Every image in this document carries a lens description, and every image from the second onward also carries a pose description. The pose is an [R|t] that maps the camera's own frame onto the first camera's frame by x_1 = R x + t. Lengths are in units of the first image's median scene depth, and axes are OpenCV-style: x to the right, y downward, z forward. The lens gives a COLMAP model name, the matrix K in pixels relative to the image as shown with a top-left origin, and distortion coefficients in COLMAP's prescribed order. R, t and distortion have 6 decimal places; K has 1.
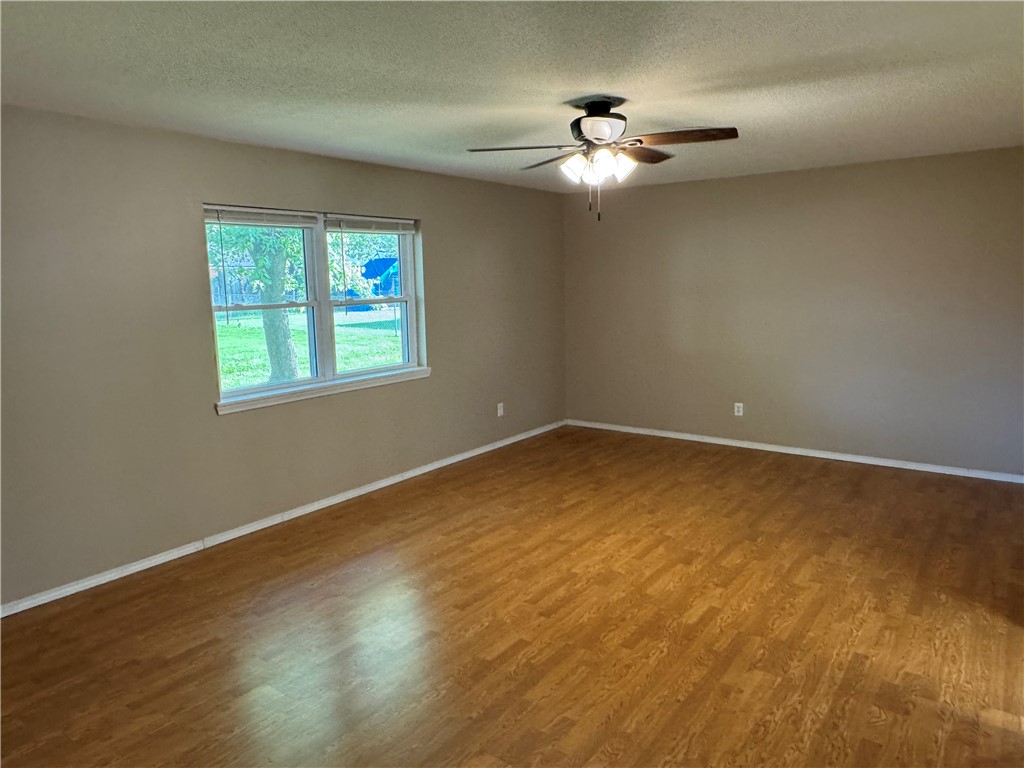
lens RADIAL K [[683.0, 0, 510.0], [0, 683.0, 383.6], [0, 0, 1]] dist [-0.011886, 0.012293]
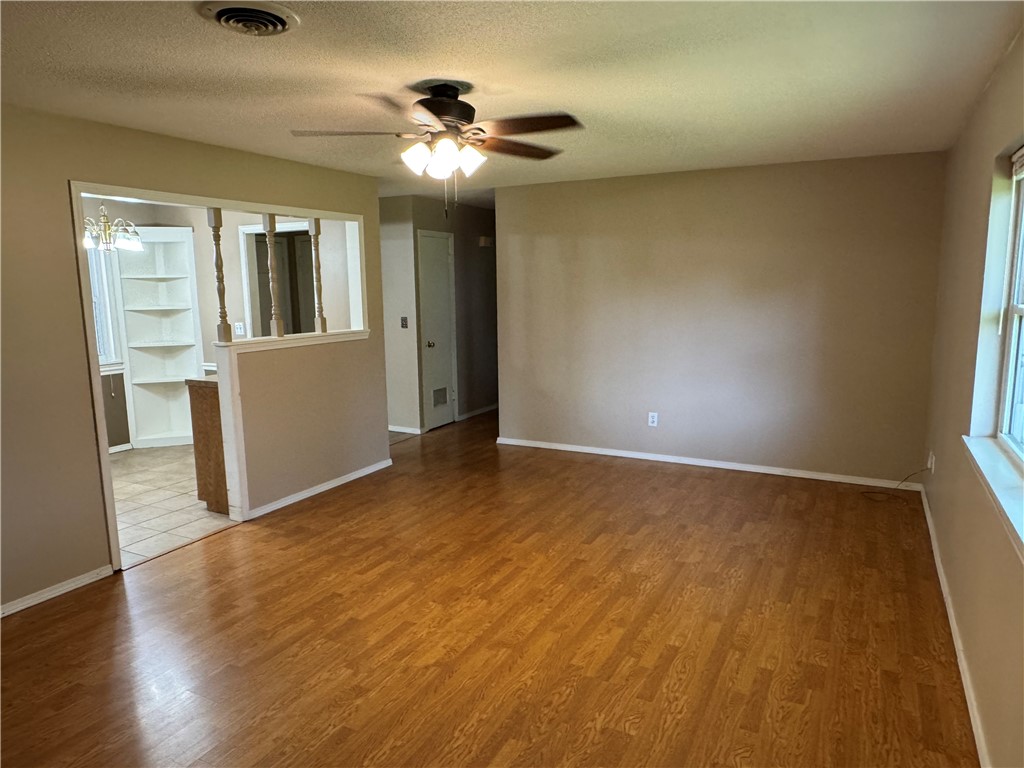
lens RADIAL K [[683.0, 0, 513.6], [0, 683.0, 383.9], [0, 0, 1]] dist [-0.011886, 0.012293]
pose [[-0.987120, 0.055676, -0.149984, 0.176215], [0.008228, 0.953920, 0.299949, -0.278527], [0.159773, 0.294852, -0.942091, 1.786806]]
